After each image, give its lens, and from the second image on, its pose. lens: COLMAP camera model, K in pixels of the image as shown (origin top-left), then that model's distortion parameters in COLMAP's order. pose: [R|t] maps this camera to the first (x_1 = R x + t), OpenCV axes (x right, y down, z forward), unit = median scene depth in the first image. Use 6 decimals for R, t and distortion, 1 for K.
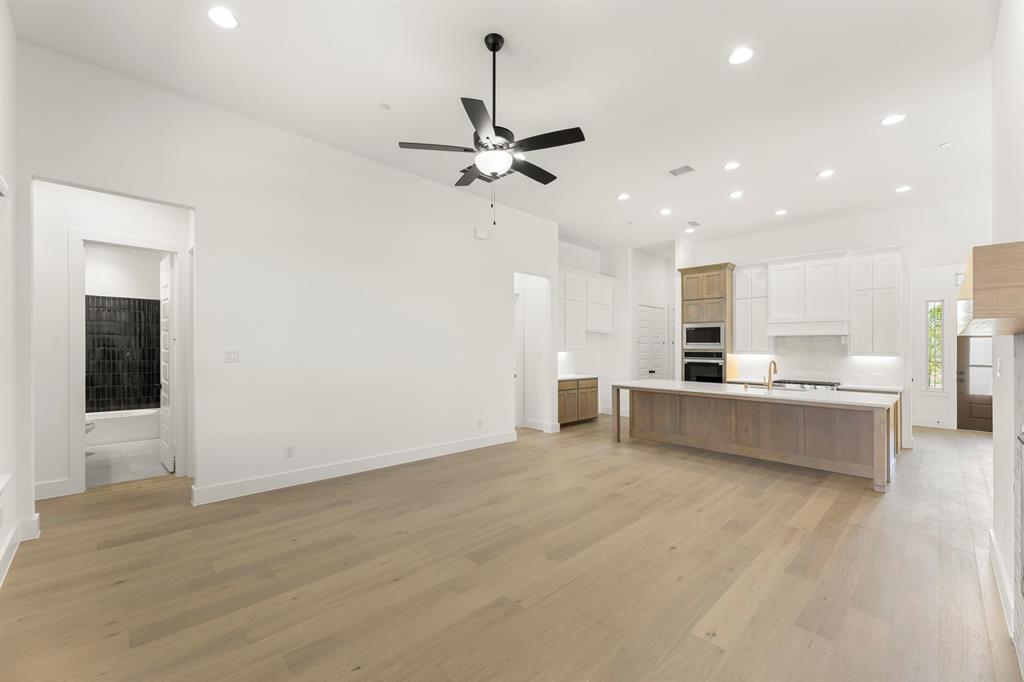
lens RADIAL K [[410.7, 0, 512.0], [0, 410.7, 341.0], [0, 0, 1]] dist [0.000826, 0.000071]
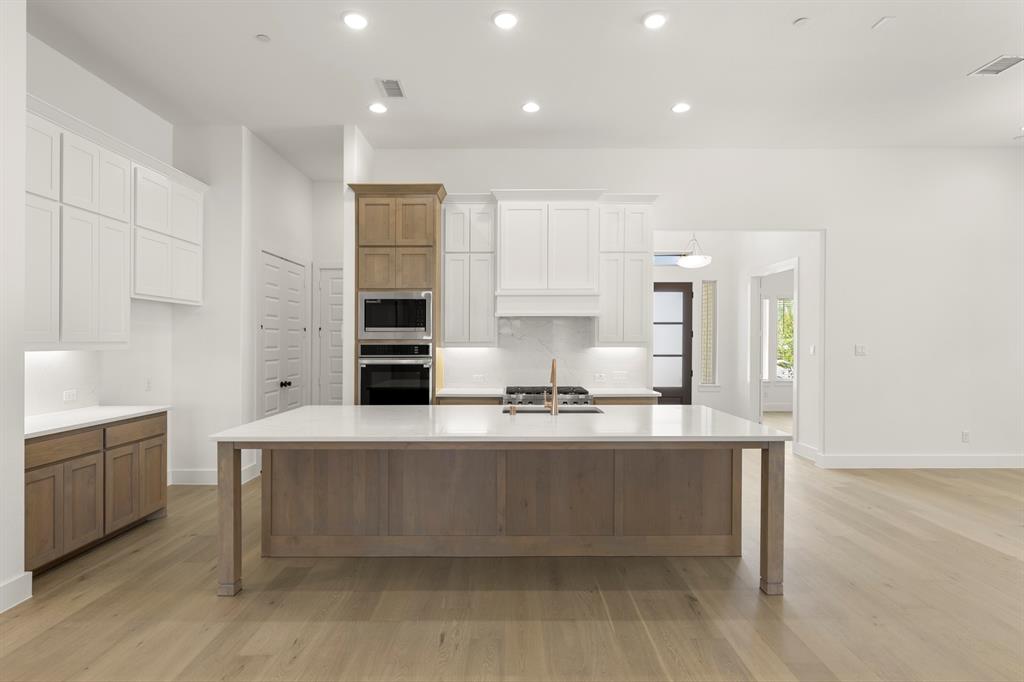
lens RADIAL K [[523.3, 0, 511.8], [0, 523.3, 336.4], [0, 0, 1]] dist [-0.000569, 0.000489]
pose [[0.695991, -0.002477, 0.718046, 0.080188], [-0.004941, 0.999954, 0.008239, 0.009468], [-0.718033, -0.009282, 0.695947, 0.422642]]
